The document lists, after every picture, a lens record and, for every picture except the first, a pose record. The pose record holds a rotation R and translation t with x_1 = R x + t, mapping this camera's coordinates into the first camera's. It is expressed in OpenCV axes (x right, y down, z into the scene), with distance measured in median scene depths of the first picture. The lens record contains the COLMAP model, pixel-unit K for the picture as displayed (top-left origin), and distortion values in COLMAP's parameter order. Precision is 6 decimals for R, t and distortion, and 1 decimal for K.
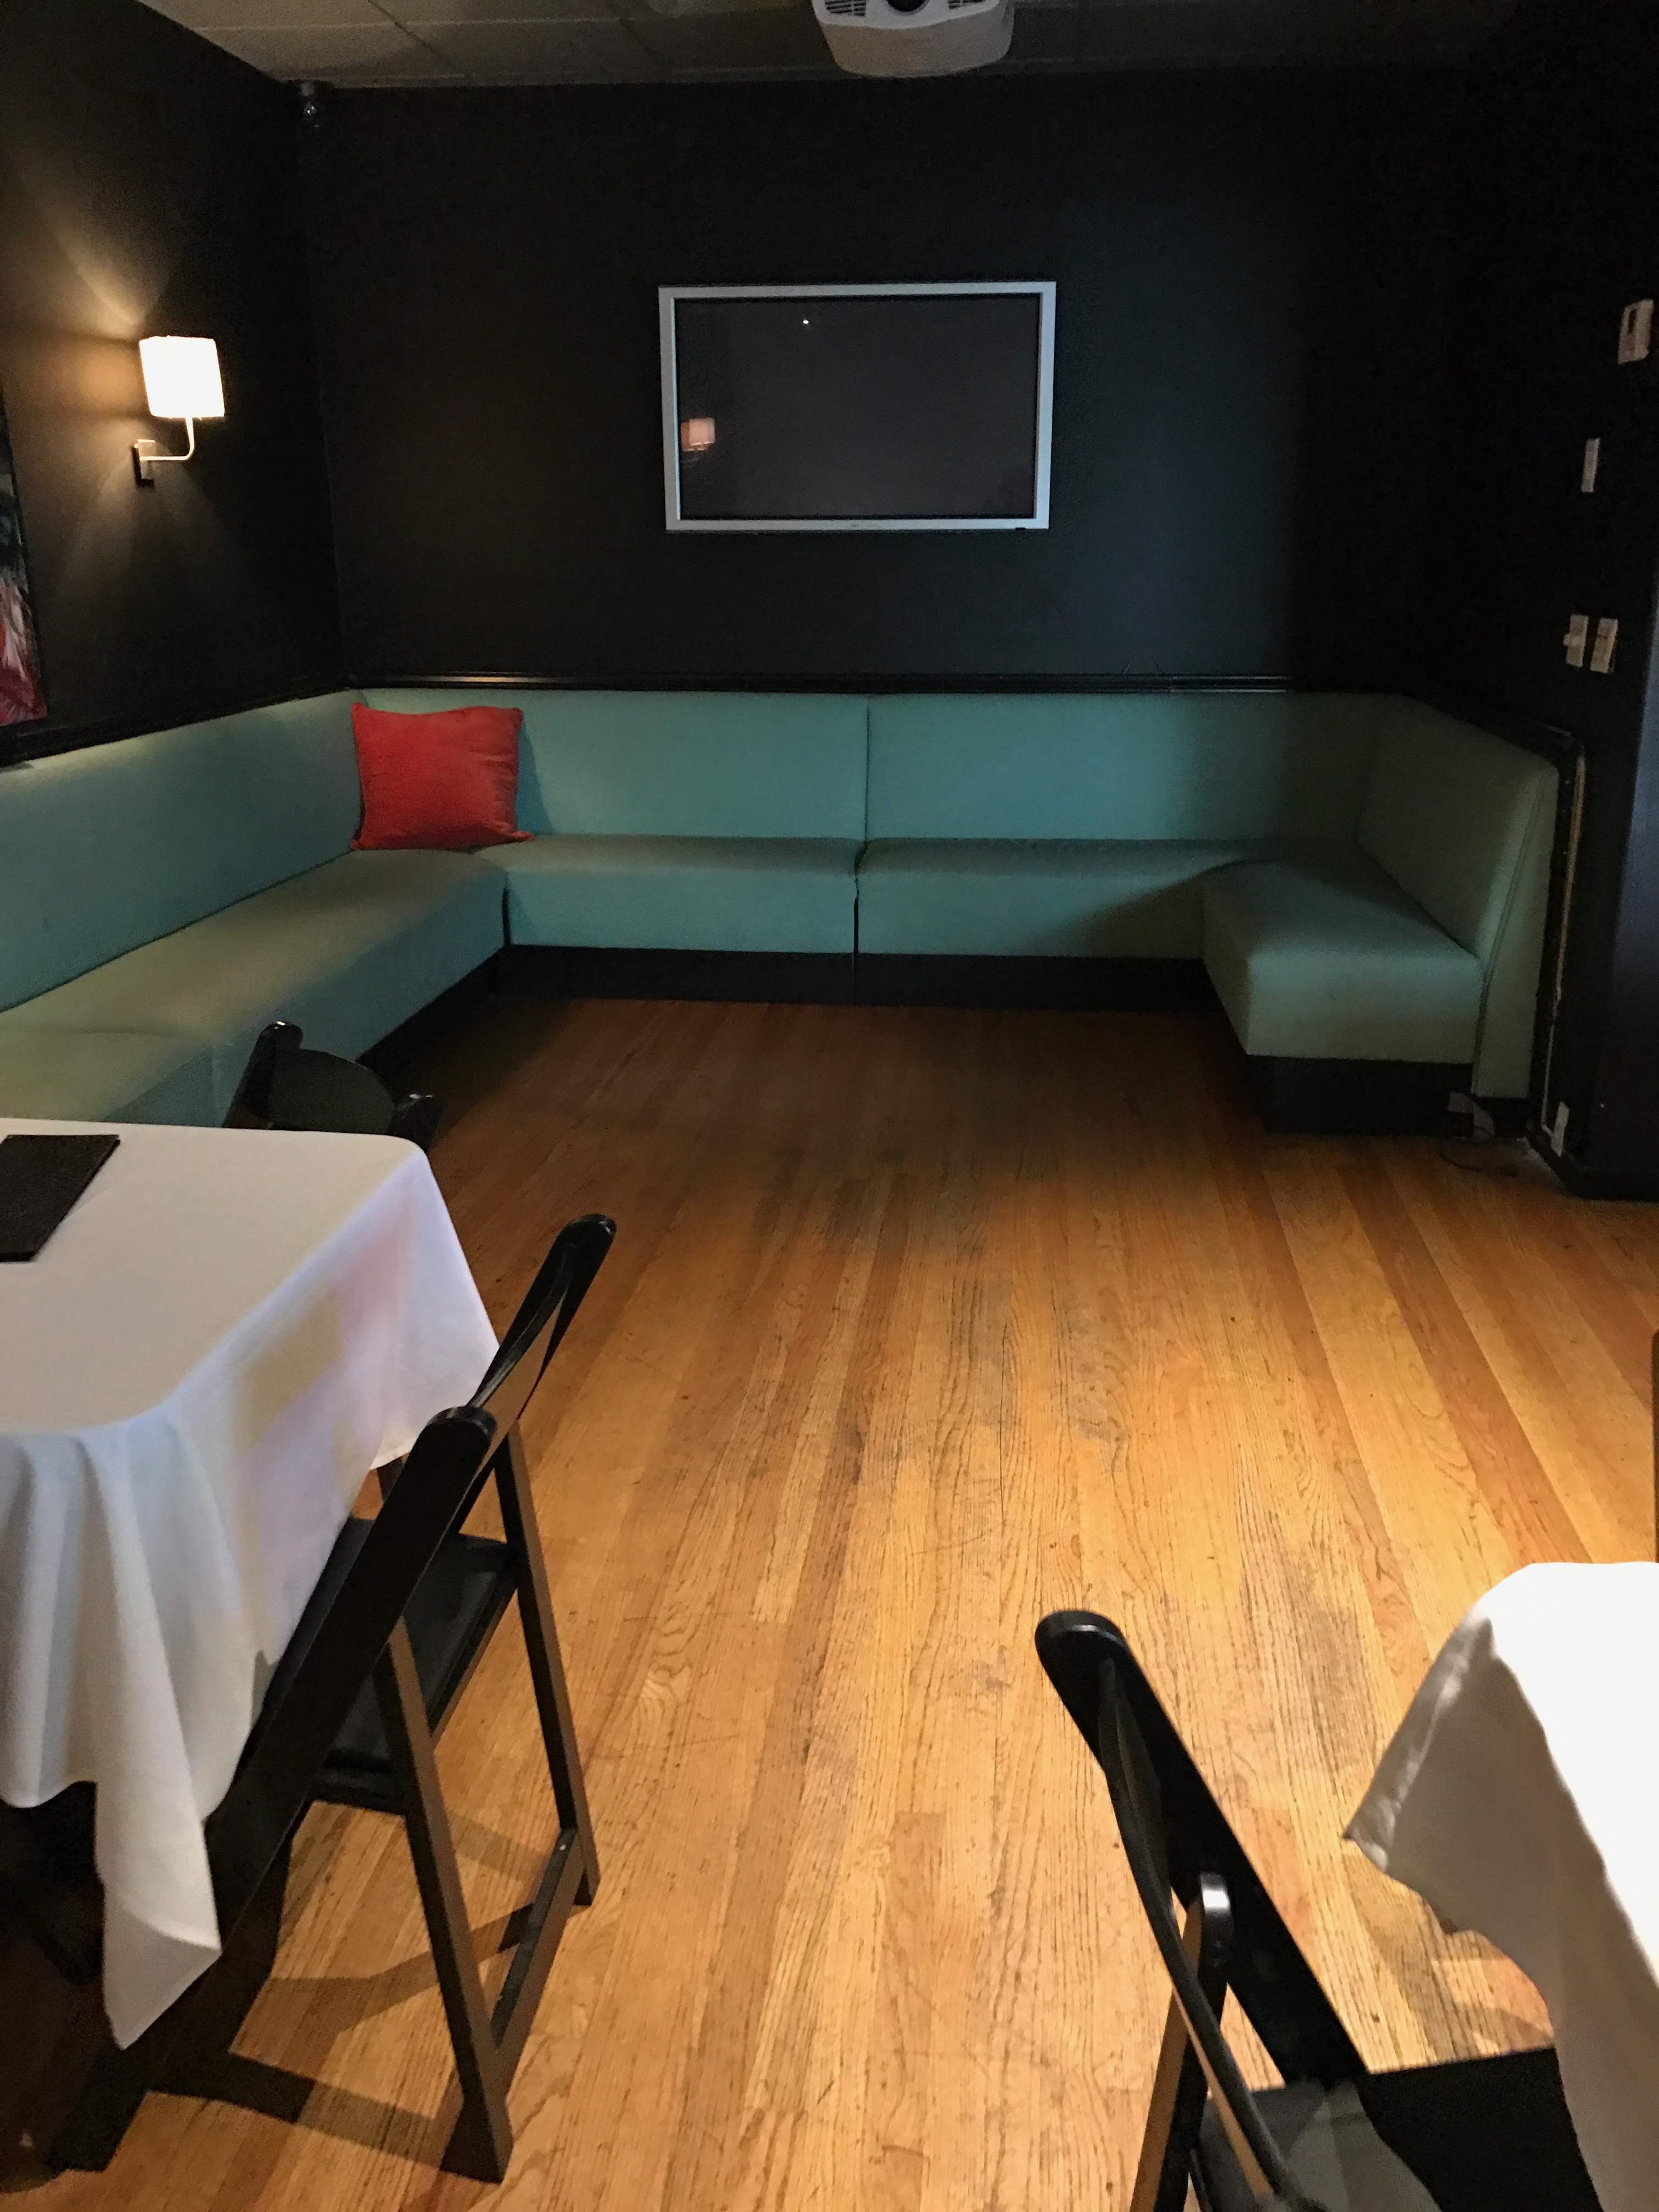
lens RADIAL K [[1811.5, 0, 830.8], [0, 1811.5, 1106.4], [0, 0, 1]] dist [0.002907, 0.004524]
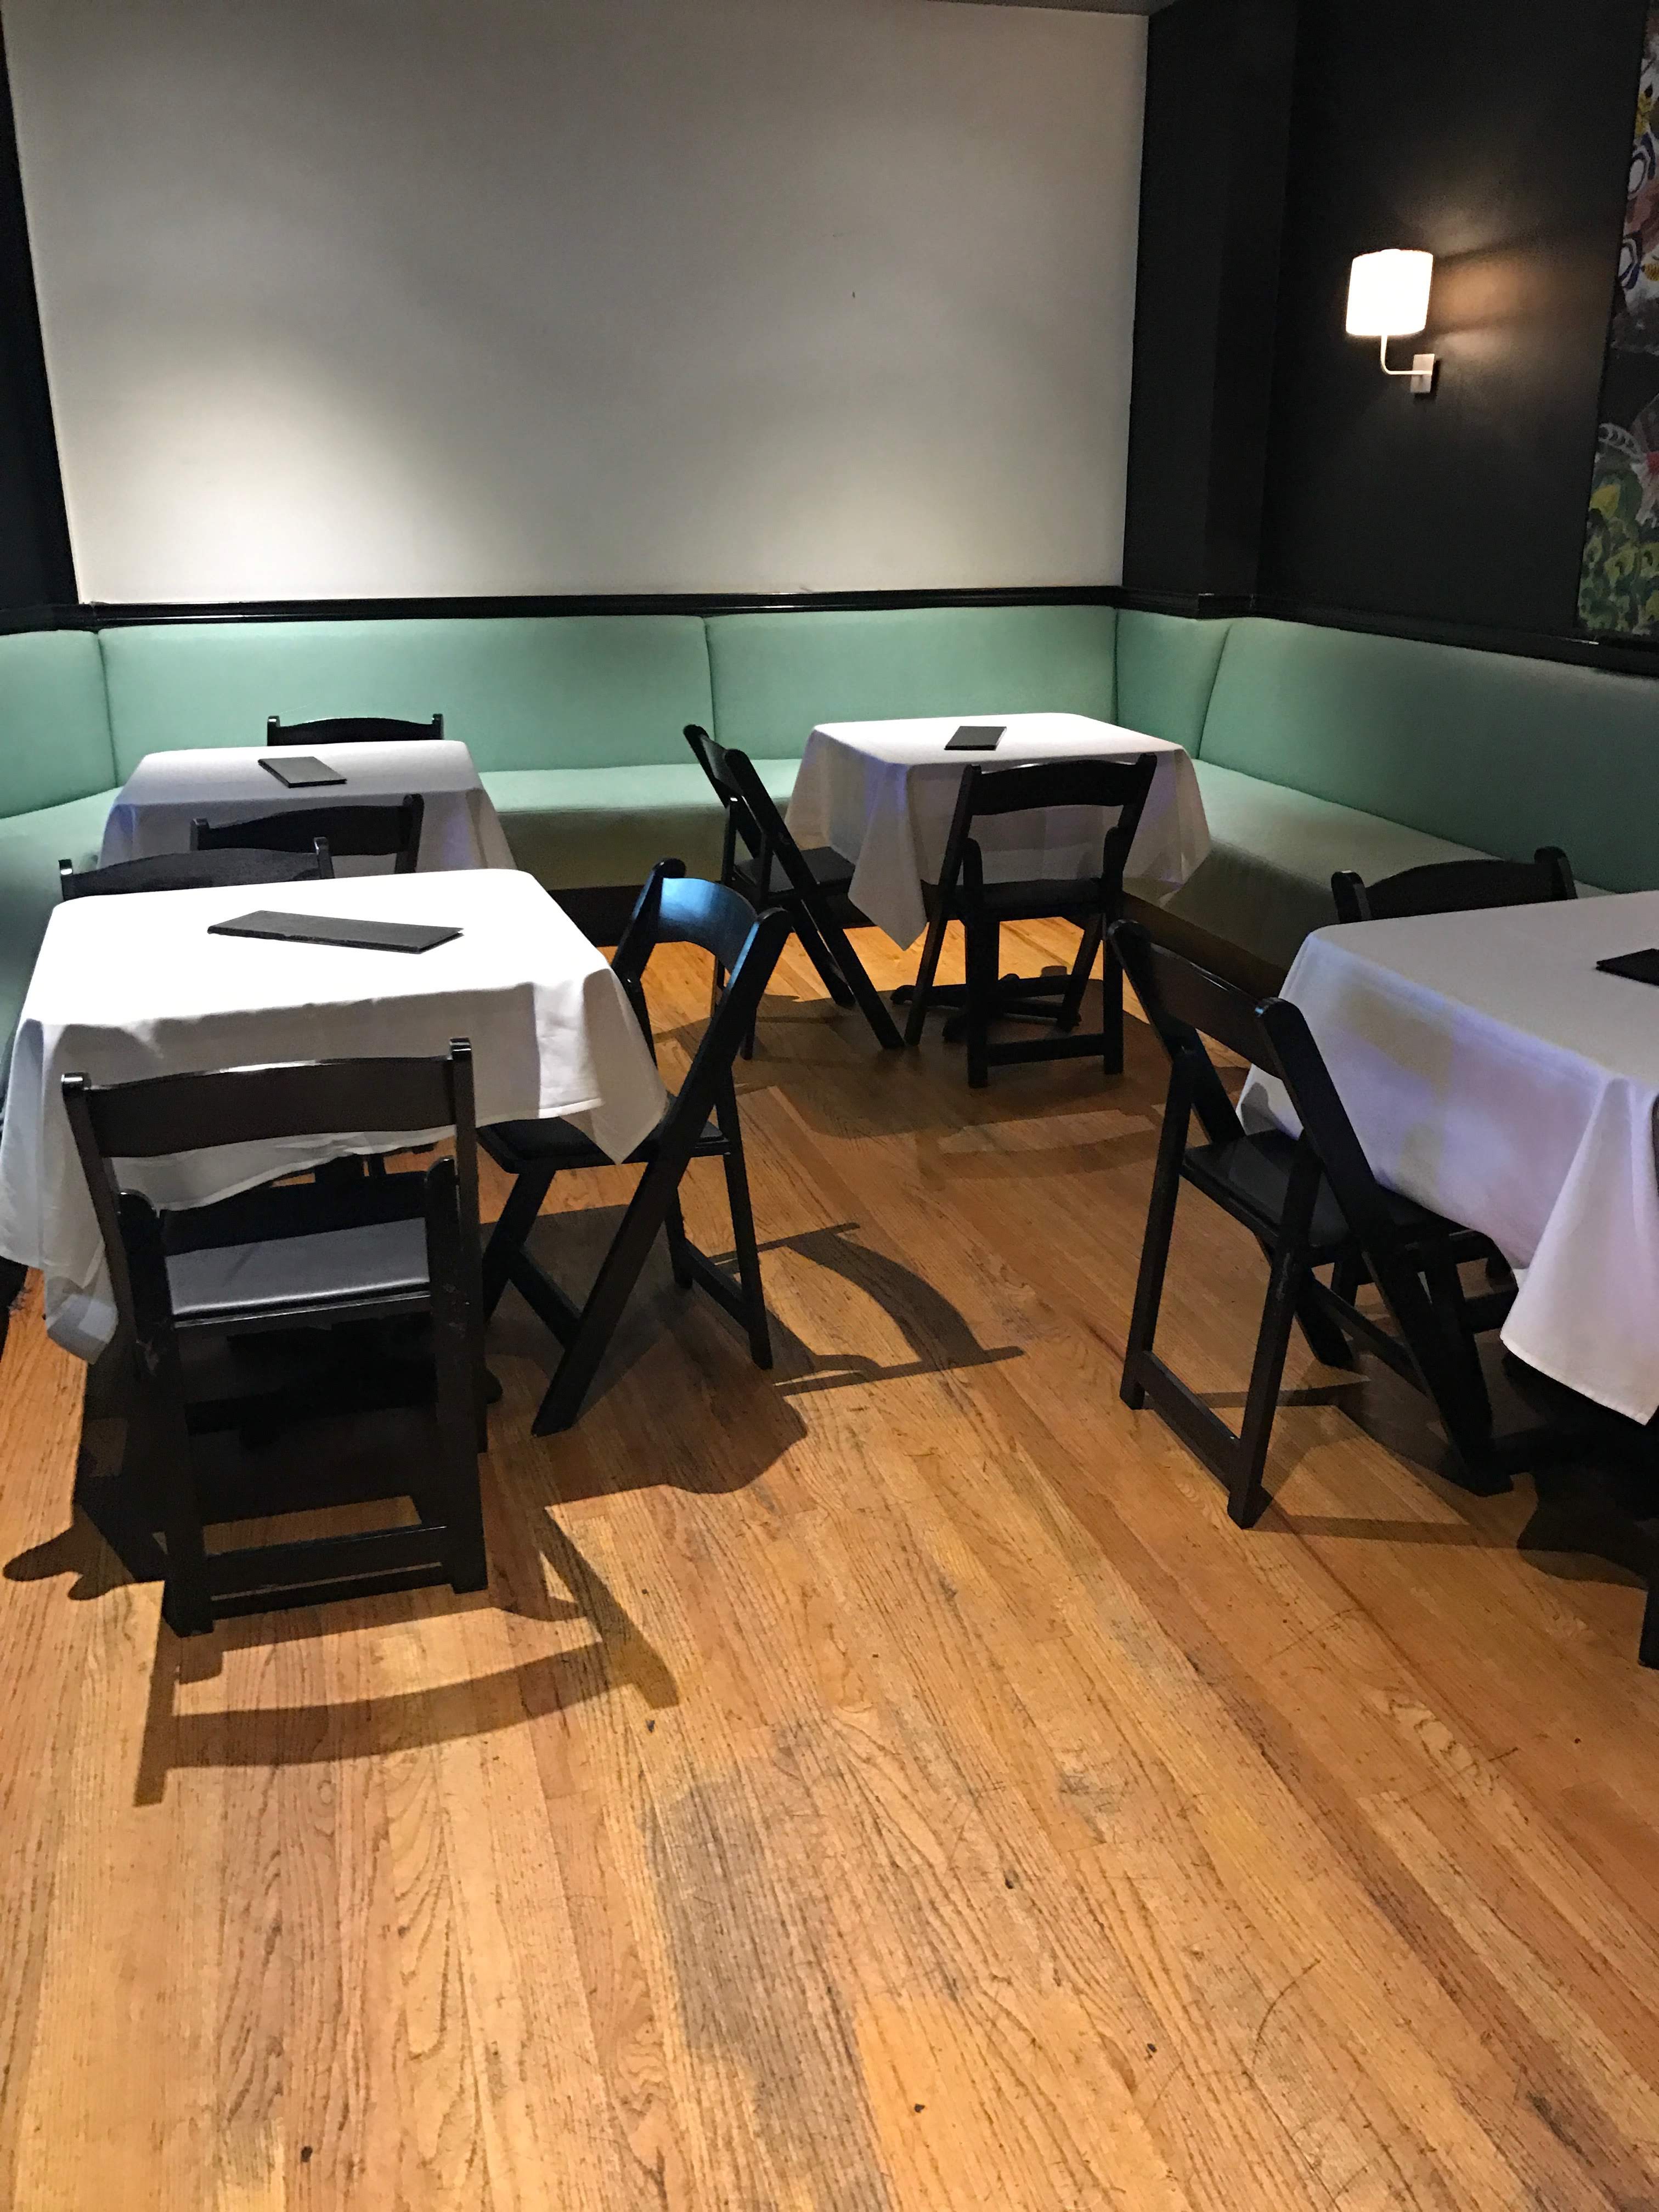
lens RADIAL K [[1811.5, 0, 829.5], [0, 1811.5, 1104.8], [0, 0, 1]] dist [0.002907, 0.004524]
pose [[-0.922324, 0.139180, -0.360483, 0.462211], [-0.108083, 0.802729, 0.586467, -0.434851], [0.370994, 0.579875, -0.725333, 1.382181]]
